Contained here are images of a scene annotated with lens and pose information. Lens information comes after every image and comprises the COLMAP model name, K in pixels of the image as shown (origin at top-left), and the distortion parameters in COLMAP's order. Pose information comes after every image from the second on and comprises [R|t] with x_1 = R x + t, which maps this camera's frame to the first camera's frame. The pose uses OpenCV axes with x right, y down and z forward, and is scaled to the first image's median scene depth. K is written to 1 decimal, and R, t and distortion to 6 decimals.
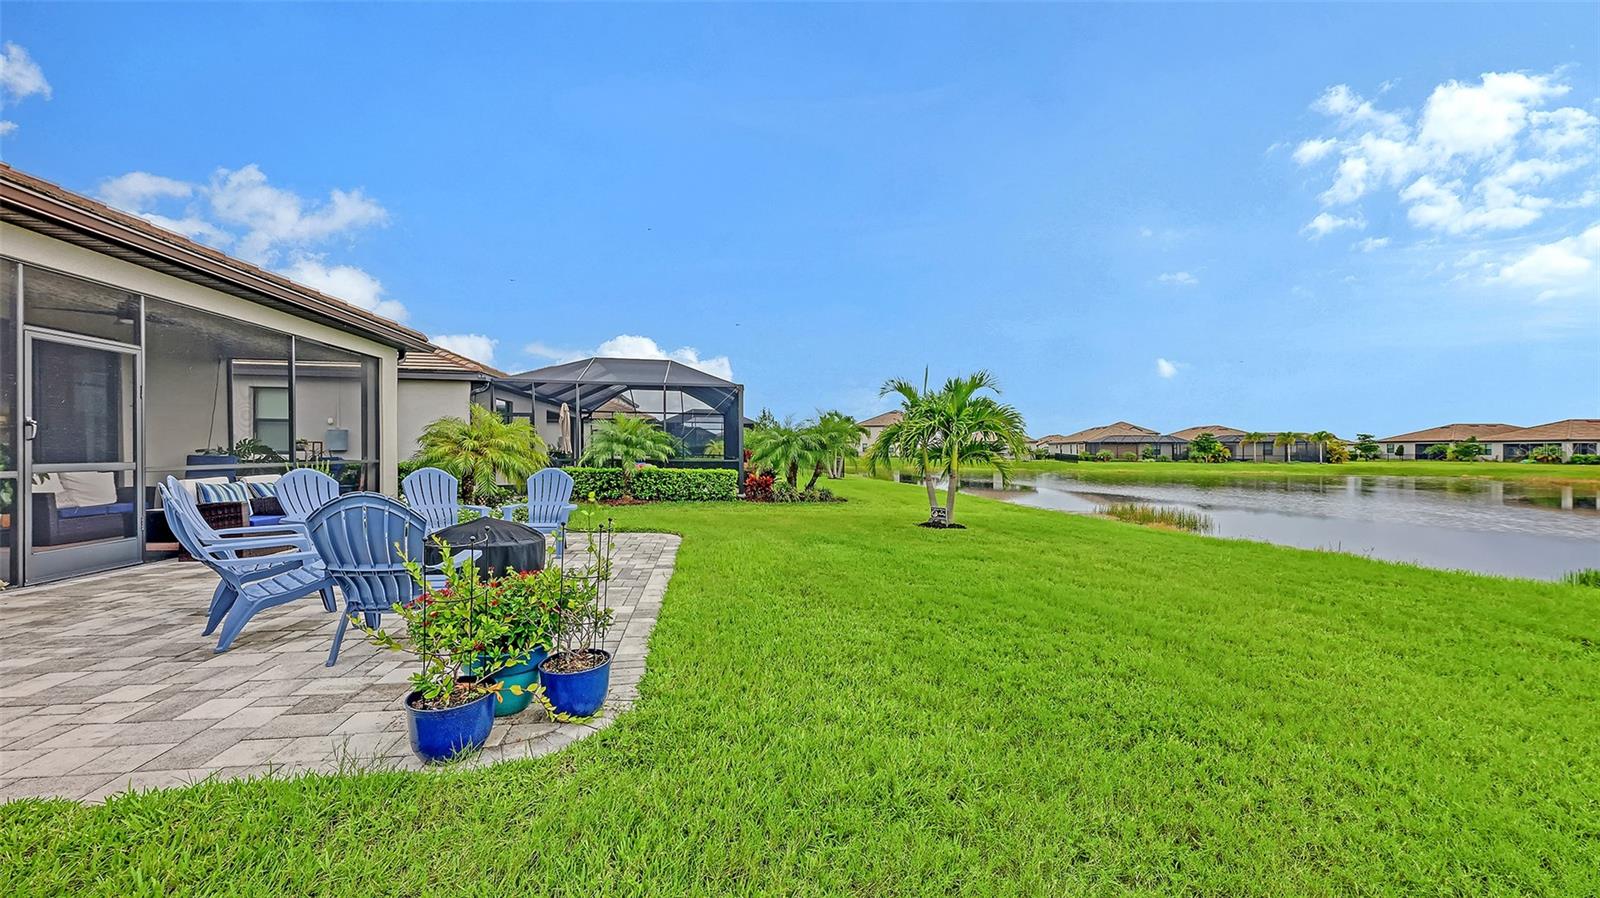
lens RADIAL K [[557.8, 0, 800.8], [0, 557.8, 457.4], [0, 0, 1]] dist [0.002412, -0.000276]
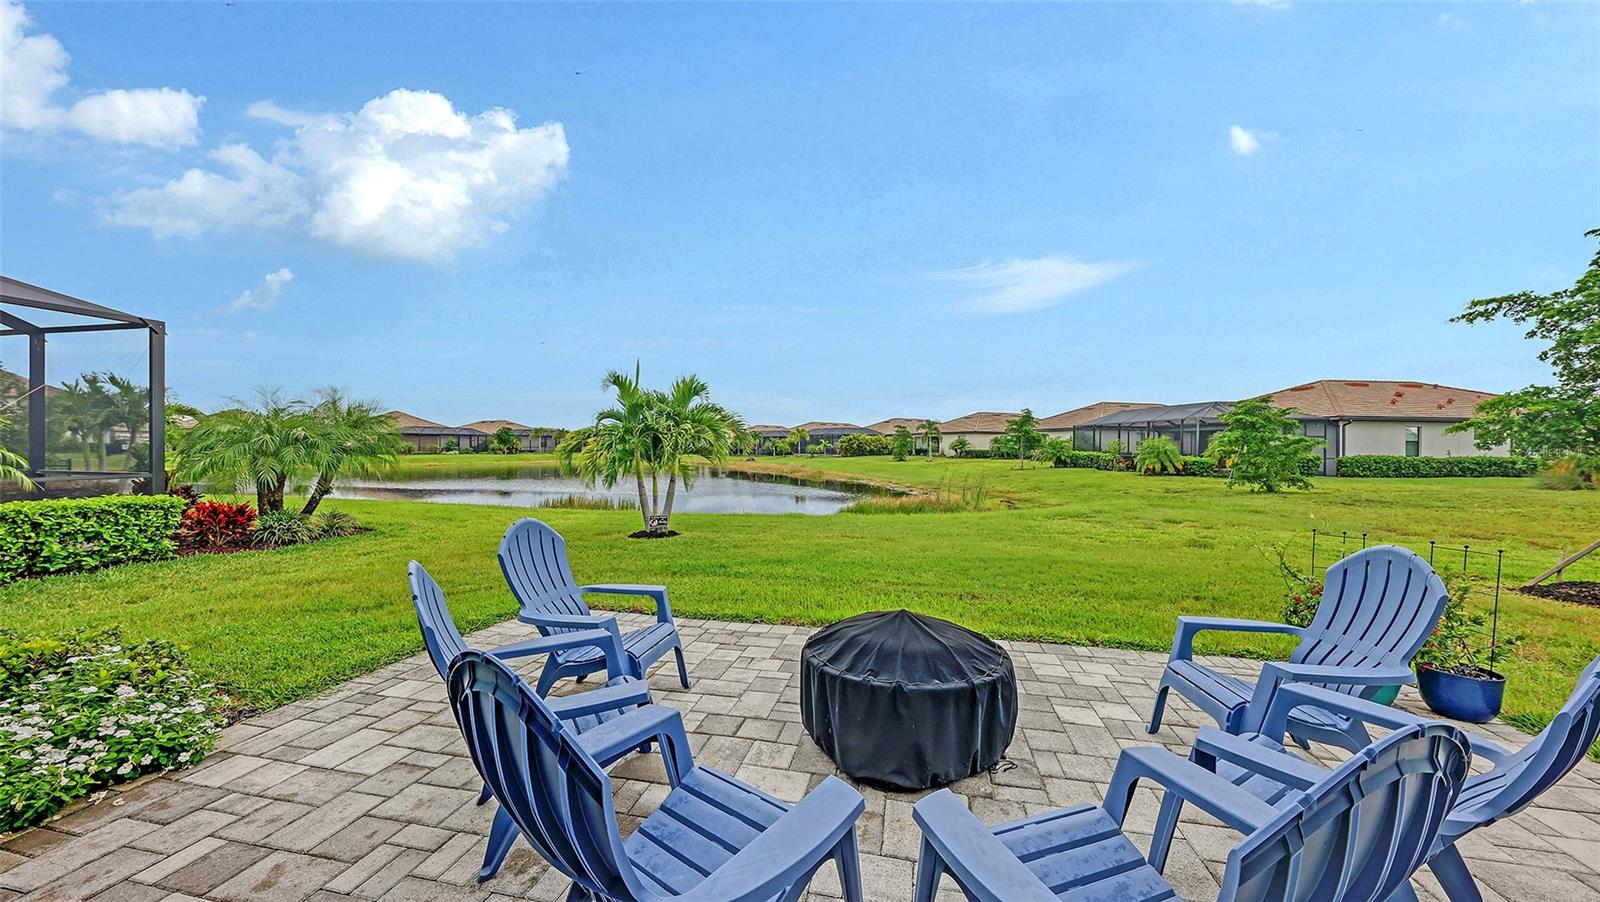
lens RADIAL K [[557.8, 0, 808.6], [0, 557.8, 446.5], [0, 0, 1]] dist [0.002412, -0.000276]
pose [[0.370332, -0.003409, 0.928893, -0.413184], [0.006503, 0.999978, 0.001077, -0.018835], [-0.928877, 0.005641, 0.370346, 0.339582]]
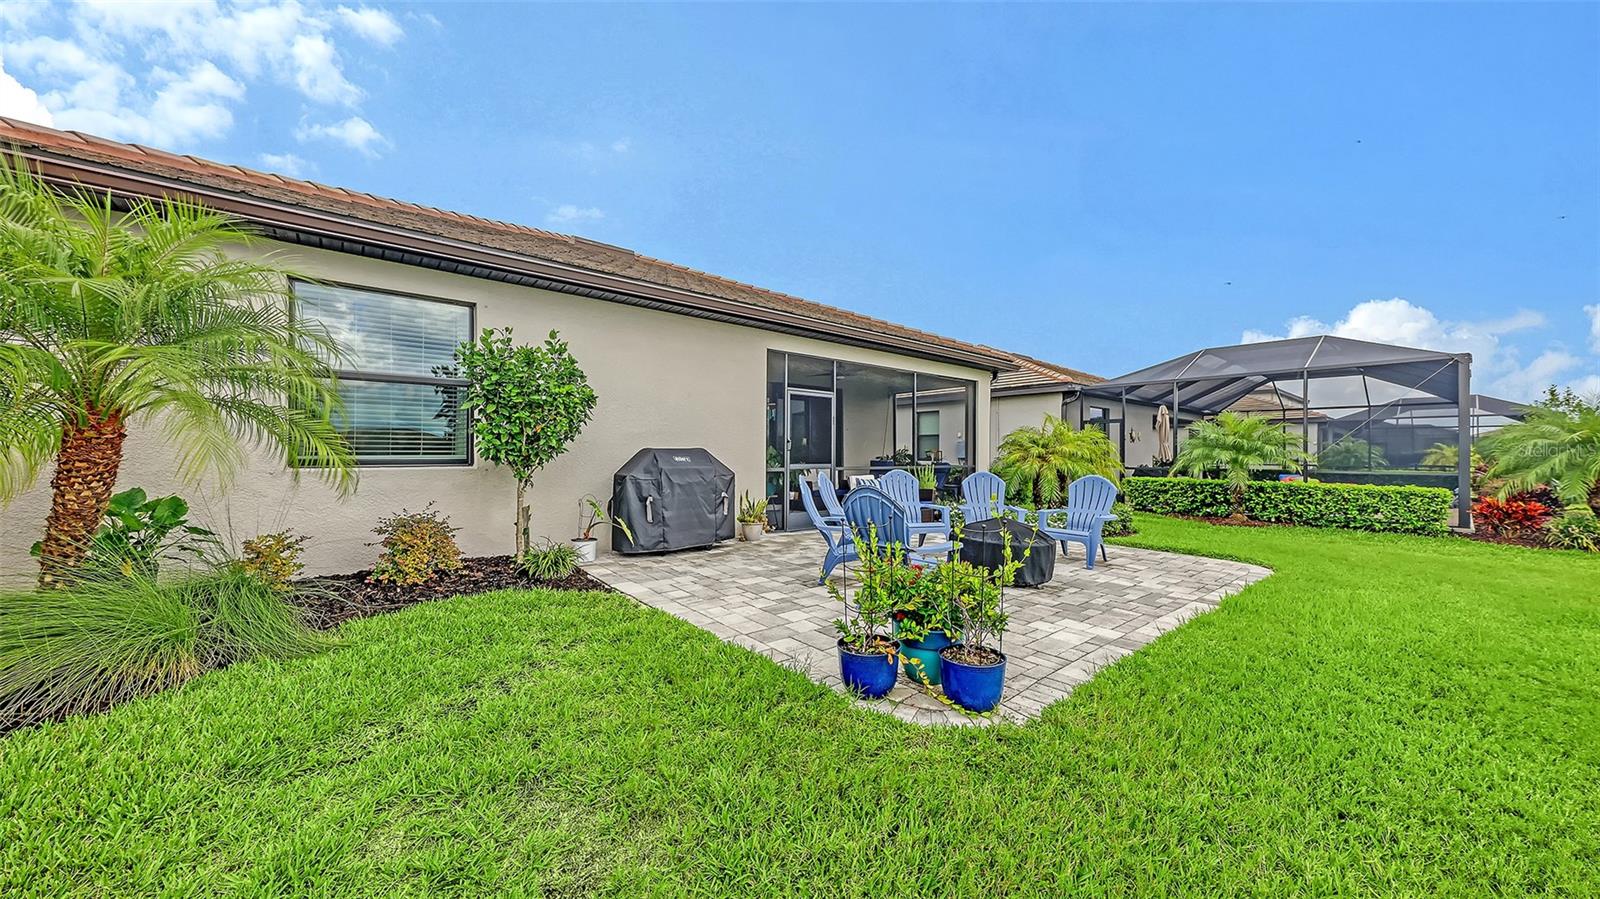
lens RADIAL K [[557.8, 0, 792.5], [0, 557.8, 455.1], [0, 0, 1]] dist [0.002412, -0.000276]
pose [[0.502549, -0.004716, -0.864536, 0.065863], [-0.012962, 0.999832, -0.012988, 0.002259], [0.864451, 0.017733, 0.502404, 0.037116]]
